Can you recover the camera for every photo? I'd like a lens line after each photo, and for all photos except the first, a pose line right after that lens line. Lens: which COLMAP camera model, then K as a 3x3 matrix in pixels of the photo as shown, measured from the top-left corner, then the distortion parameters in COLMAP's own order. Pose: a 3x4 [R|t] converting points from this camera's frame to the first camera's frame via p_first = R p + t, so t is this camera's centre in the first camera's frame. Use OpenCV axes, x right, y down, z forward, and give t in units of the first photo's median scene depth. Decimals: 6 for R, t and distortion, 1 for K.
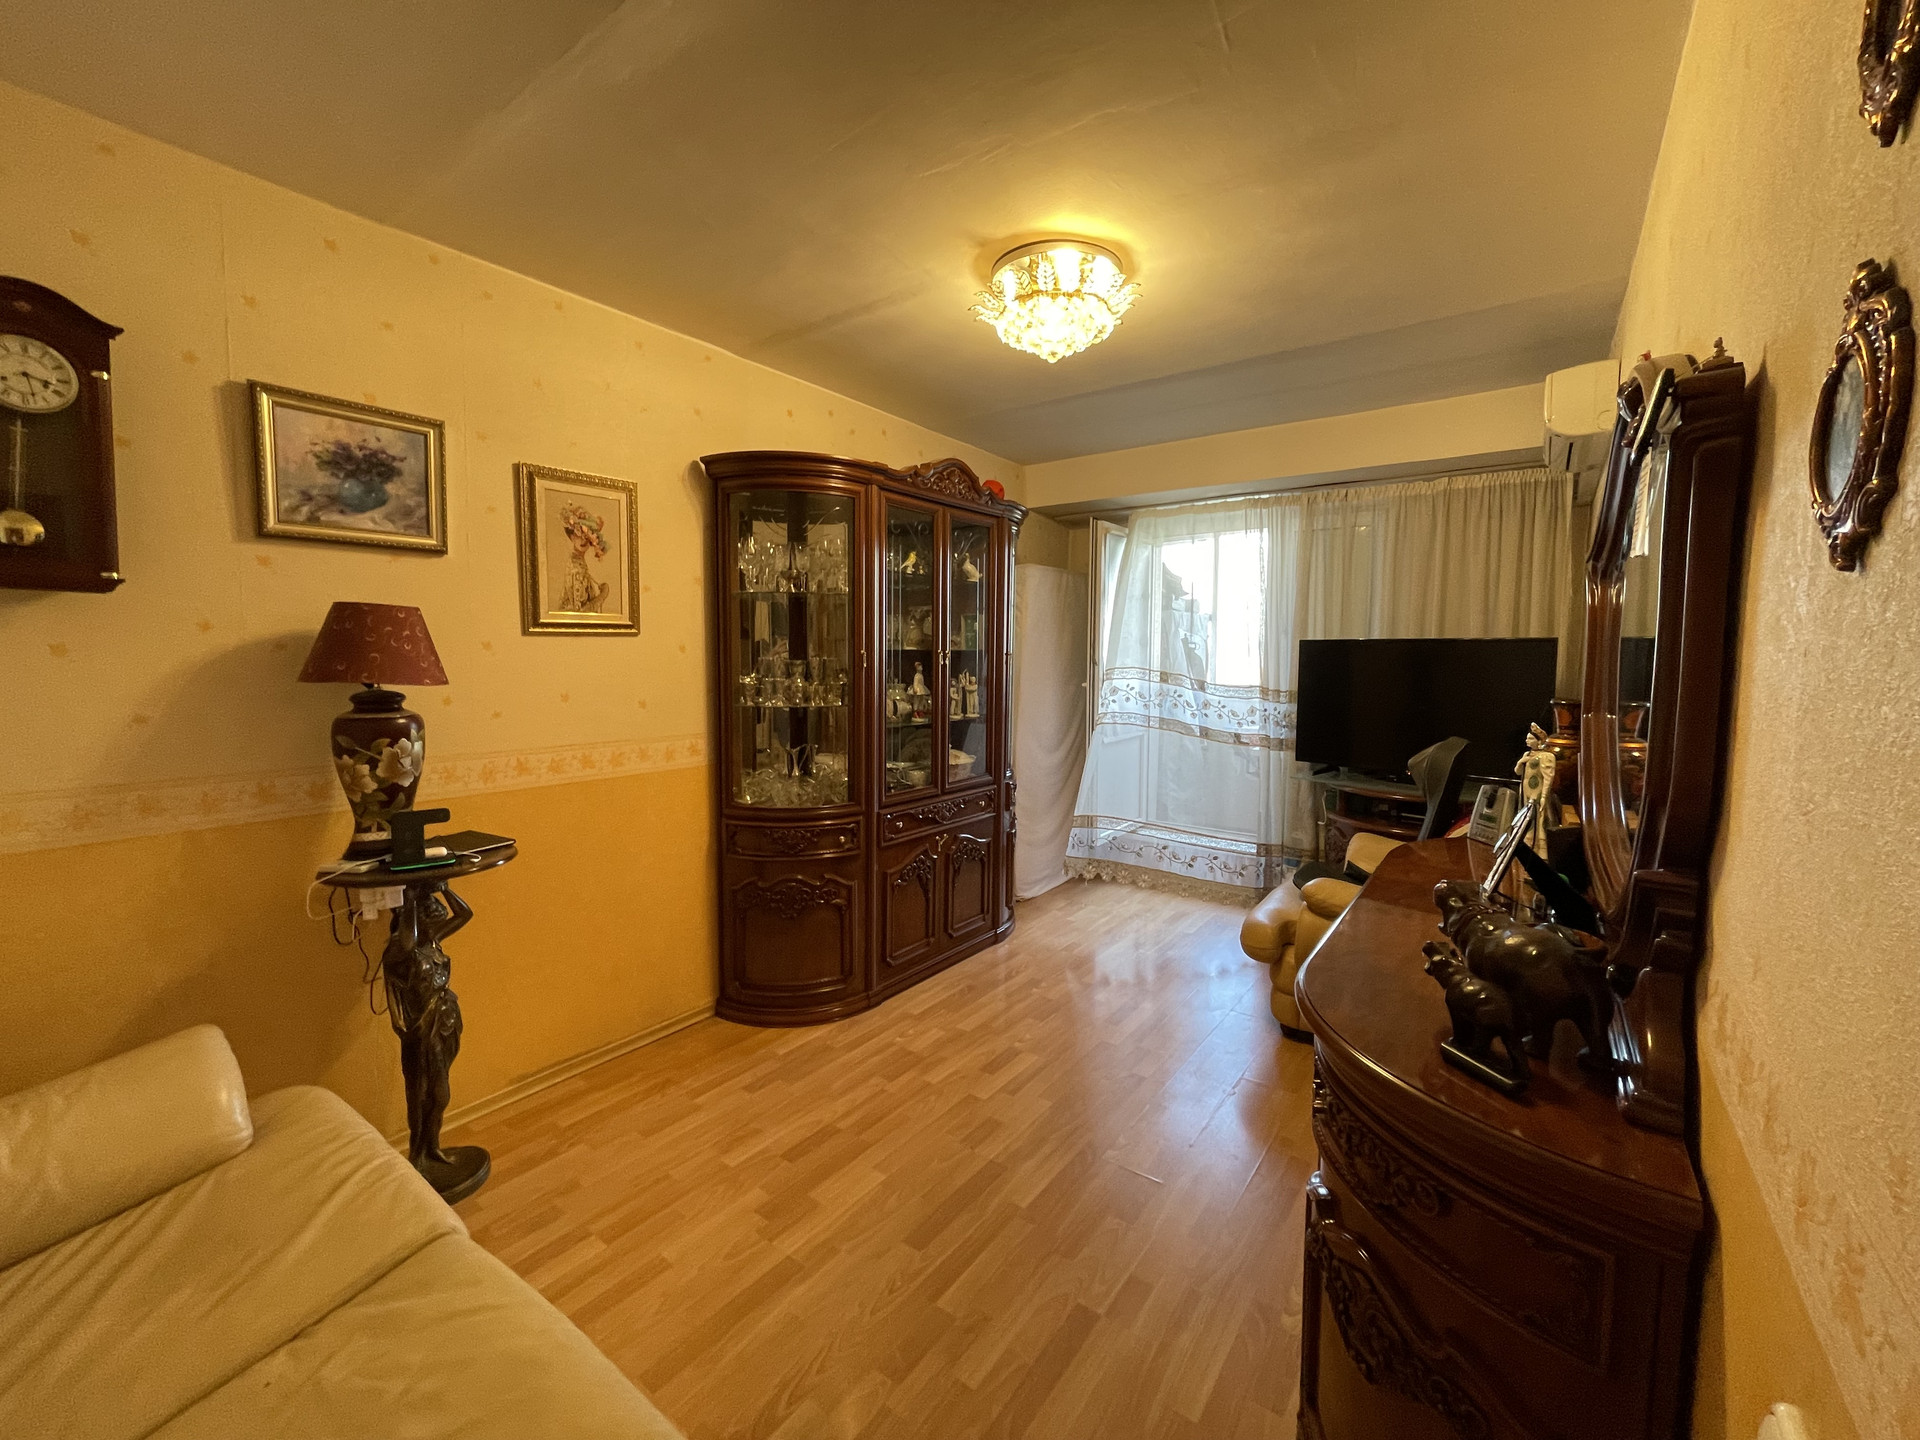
lens RADIAL K [[772.4, 0, 959.1], [0, 772.4, 711.6], [0, 0, 1]] dist [-0.002996, -0.000112]
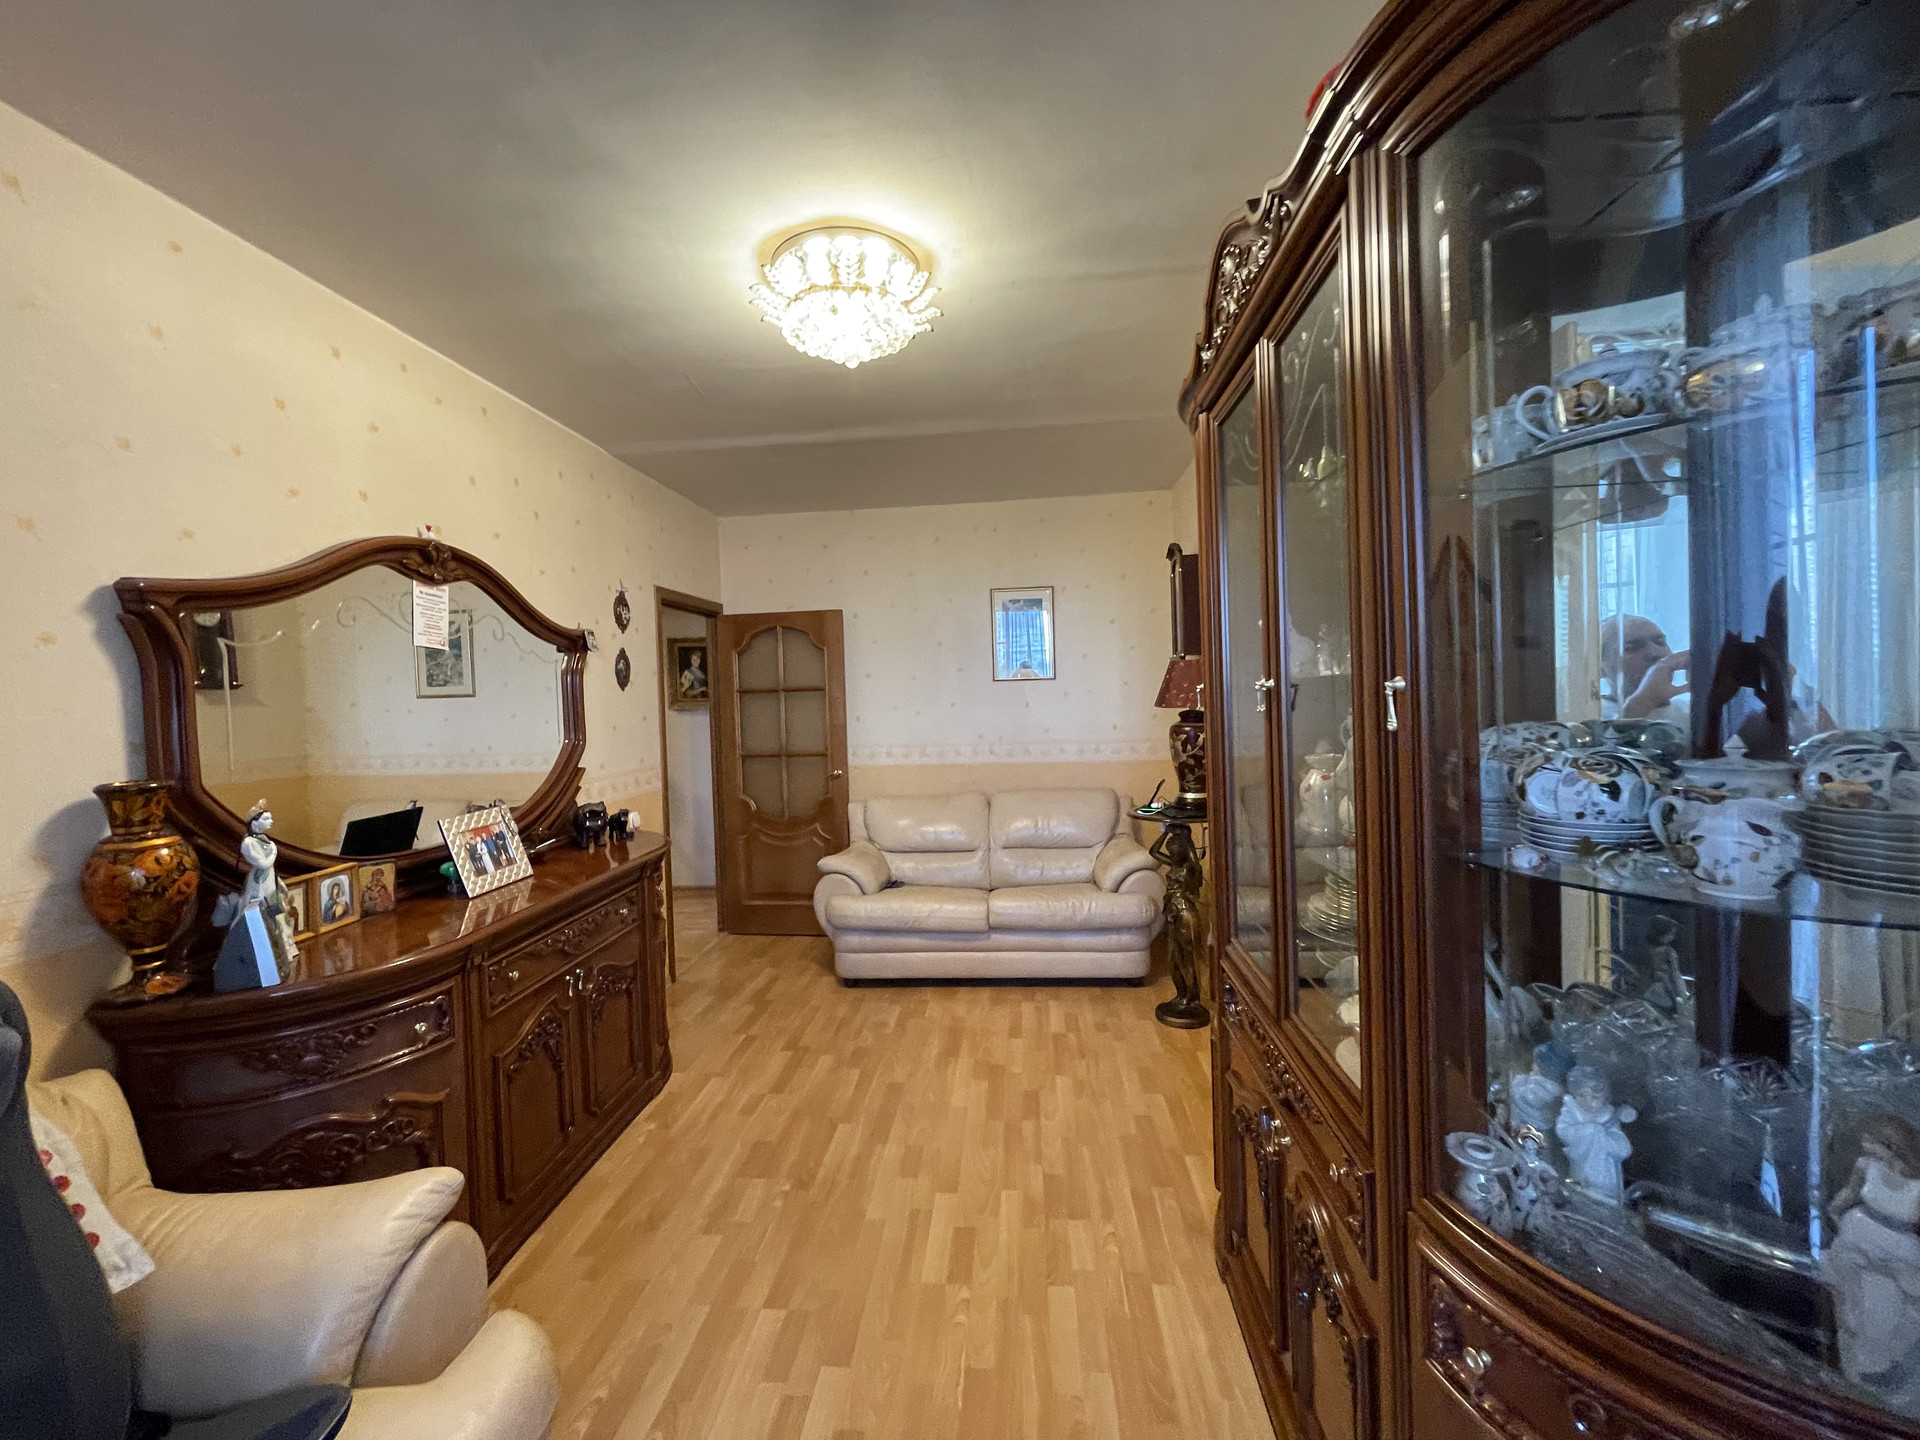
lens RADIAL K [[772.4, 0, 957.2], [0, 772.4, 710.3], [0, 0, 1]] dist [-0.002996, -0.000112]
pose [[-0.845132, 0.034924, -0.533416, 0.454435], [-0.009597, 0.996711, 0.080463, -0.124725], [0.534472, 0.073121, -0.842017, 1.662361]]
